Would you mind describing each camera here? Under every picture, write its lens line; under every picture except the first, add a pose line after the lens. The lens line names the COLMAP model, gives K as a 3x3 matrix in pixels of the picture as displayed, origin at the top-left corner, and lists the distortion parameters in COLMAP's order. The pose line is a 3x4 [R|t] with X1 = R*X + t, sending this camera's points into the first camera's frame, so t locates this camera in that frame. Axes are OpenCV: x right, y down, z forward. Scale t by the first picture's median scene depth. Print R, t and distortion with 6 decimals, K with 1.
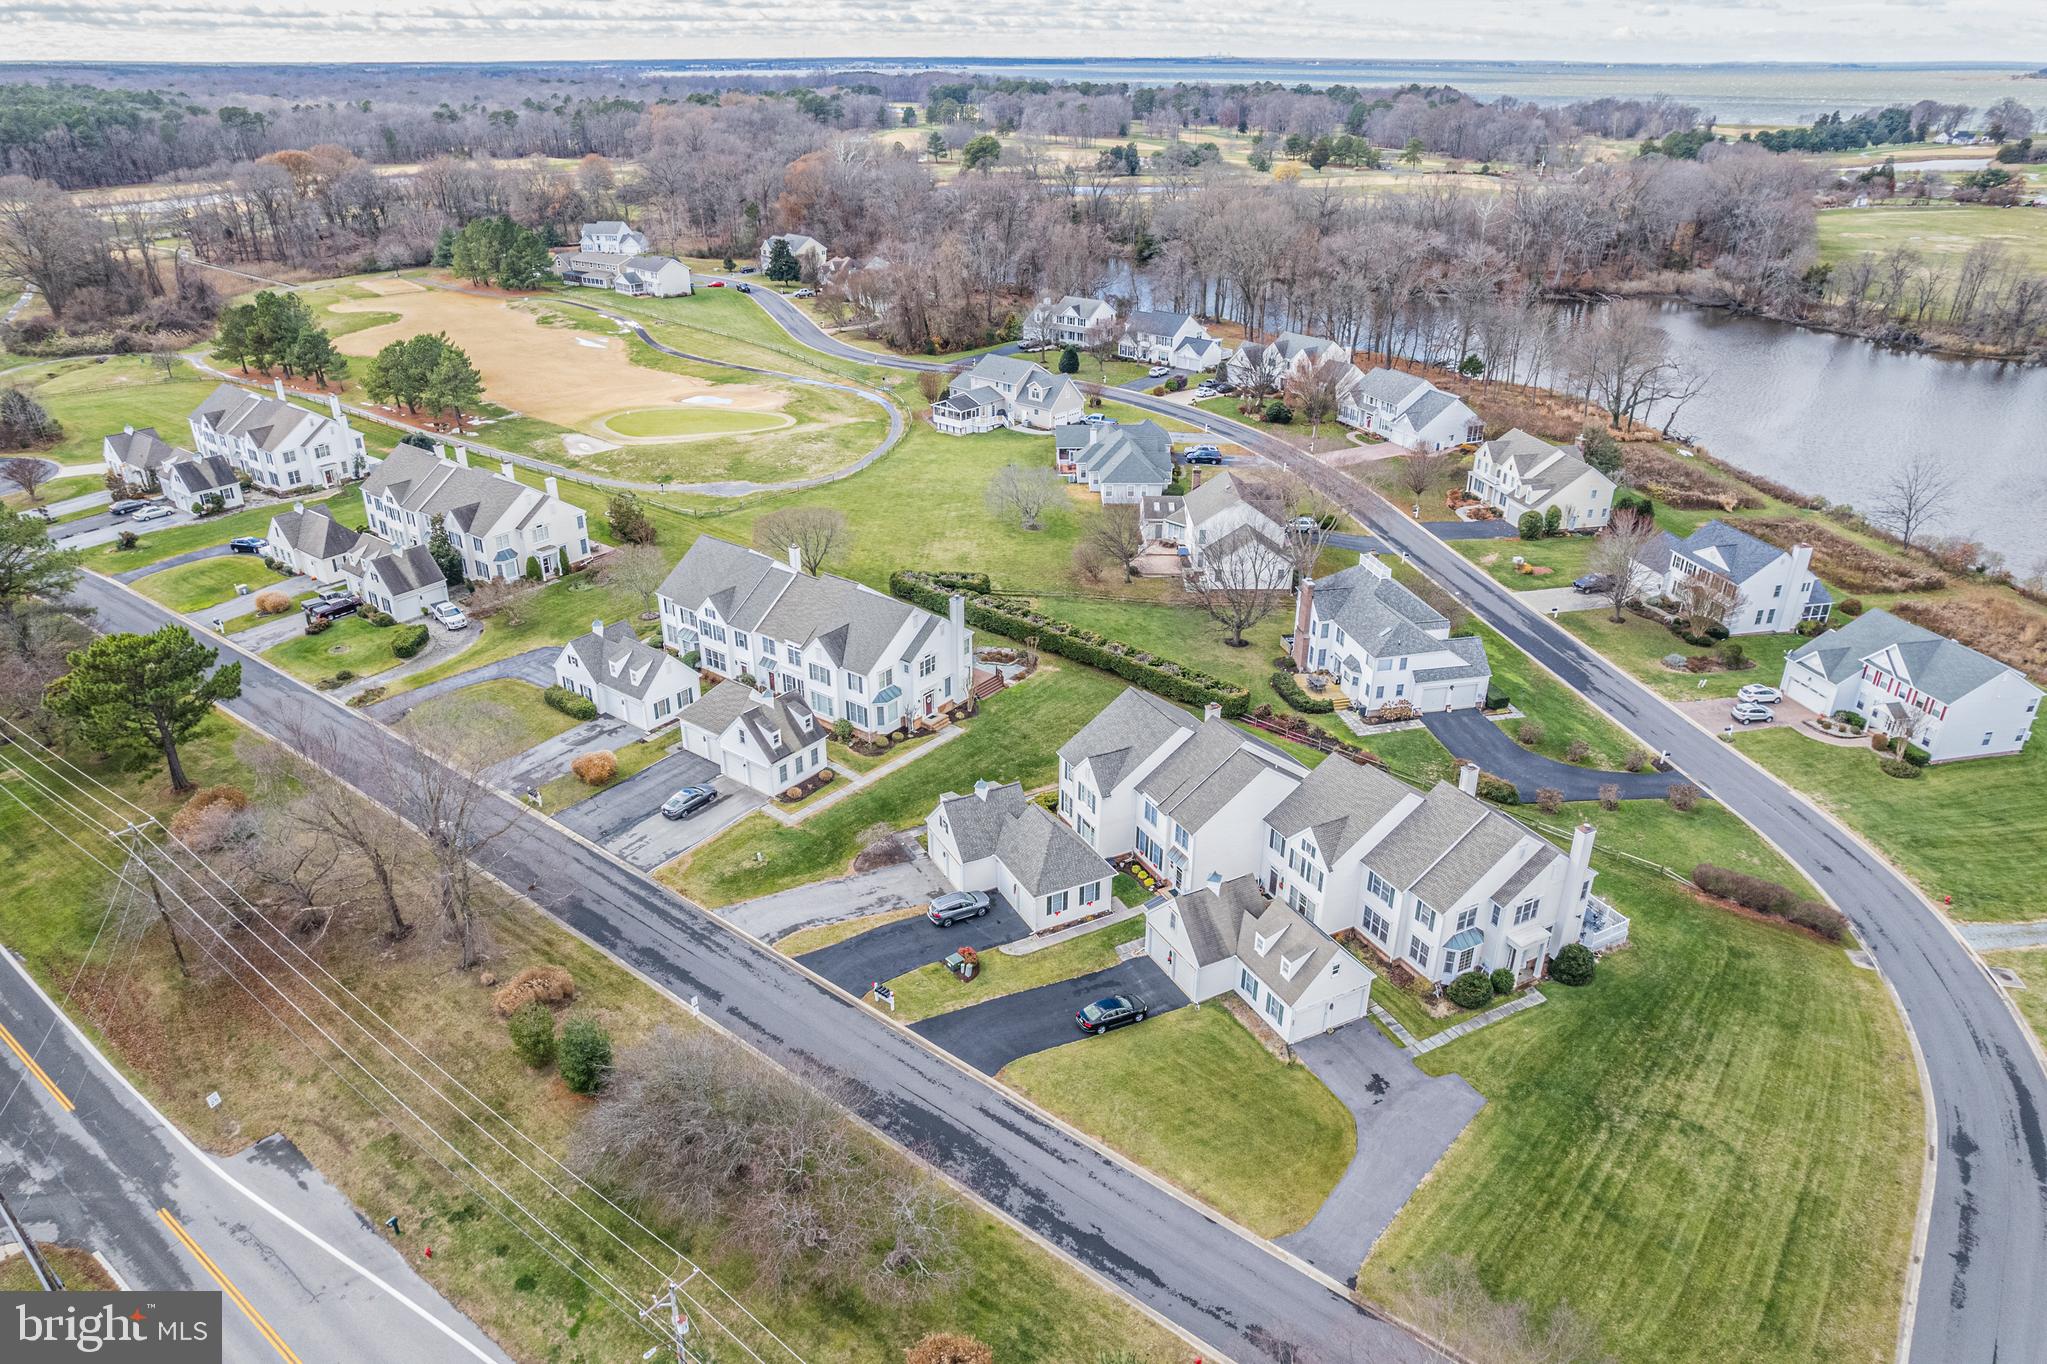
lens RADIAL K [[1308.3, 0, 1011.5], [0, 1308.3, 673.0], [0, 0, 1]] dist [-0.076131, 0.063125]
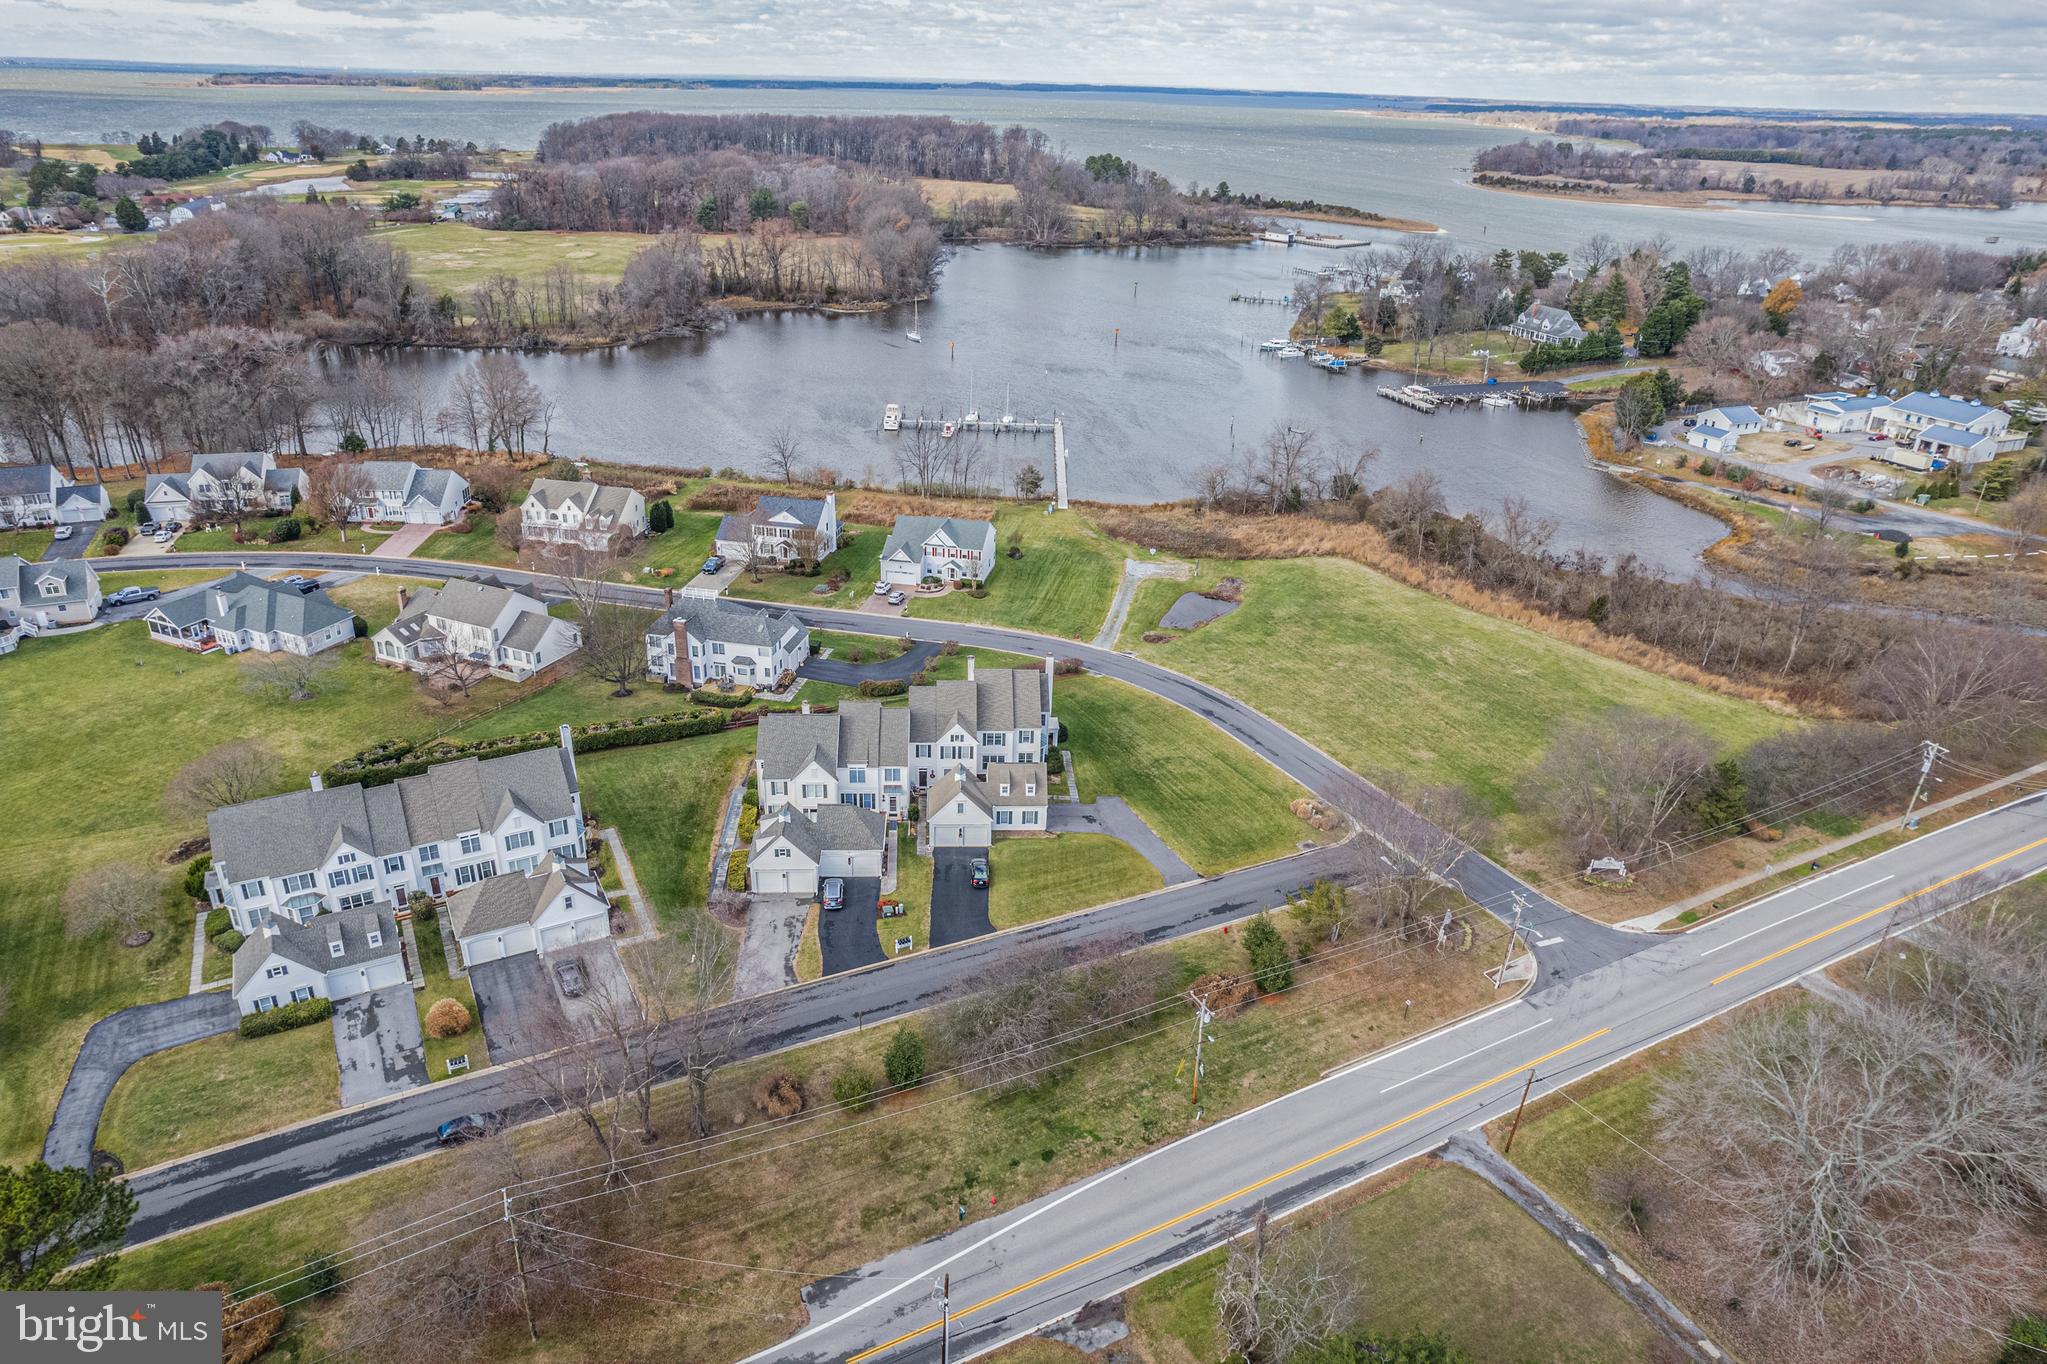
lens RADIAL K [[1308.3, 0, 1011.4], [0, 1308.3, 680.5], [0, 0, 1]] dist [-0.076131, 0.063125]
pose [[0.404660, -0.378113, 0.832635, -0.740391], [0.372474, 0.899713, 0.227551, -0.188869], [-0.835173, 0.218054, 0.504915, 0.088550]]
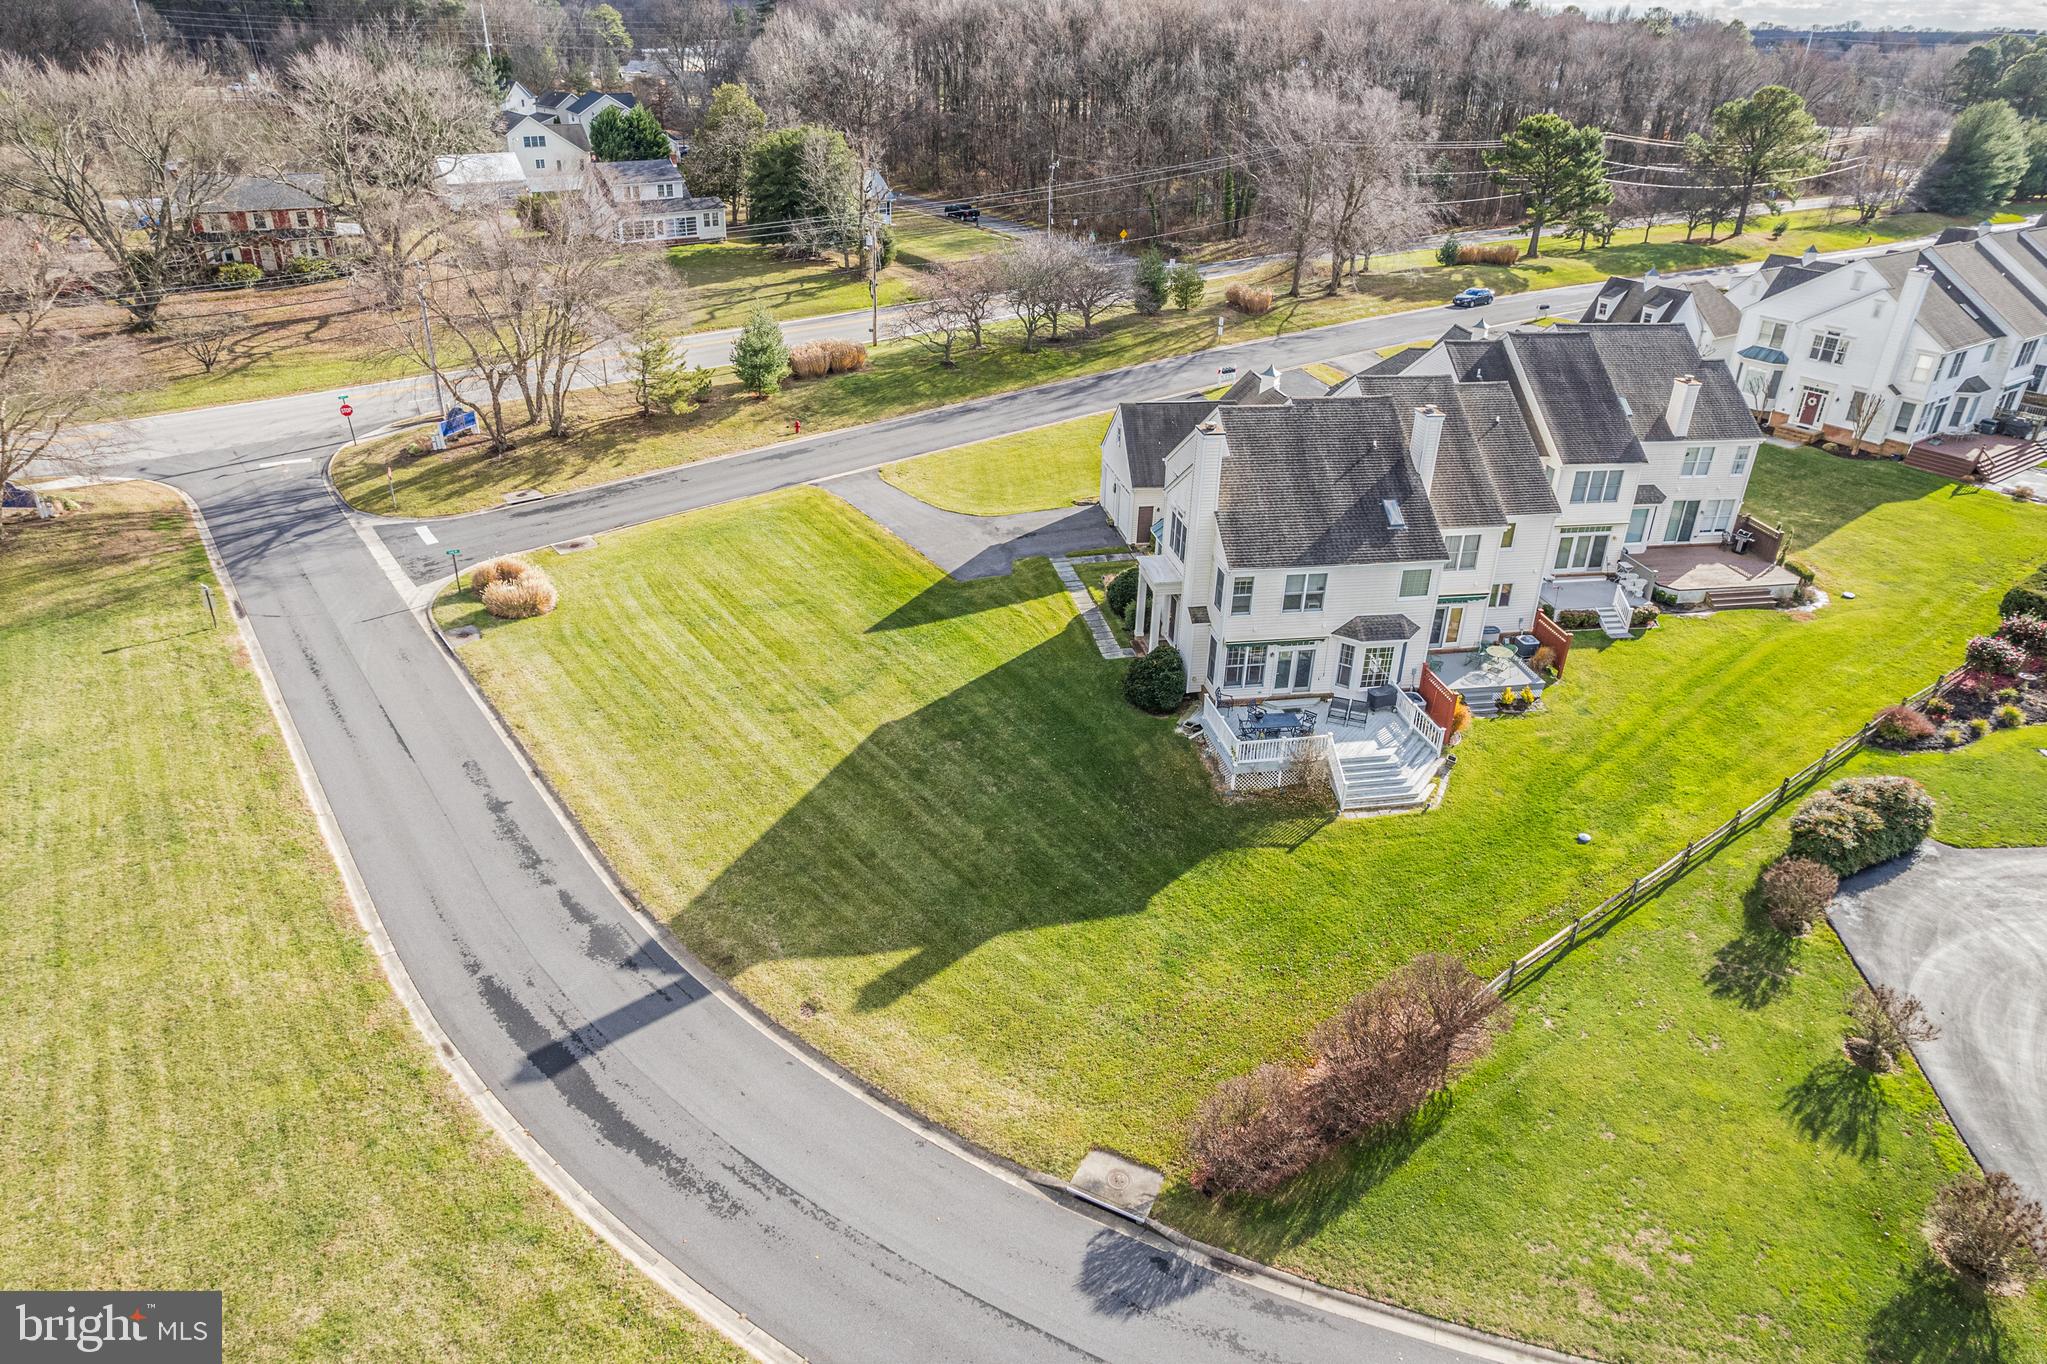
lens RADIAL K [[1308.3, 0, 1013.4], [0, 1308.3, 687.6], [0, 0, 1]] dist [-0.076131, 0.063125]
pose [[-0.281560, 0.444161, -0.850556, 0.669136], [-0.434744, 0.731168, 0.525730, -0.038166], [0.855407, 0.517799, -0.012771, 0.663691]]
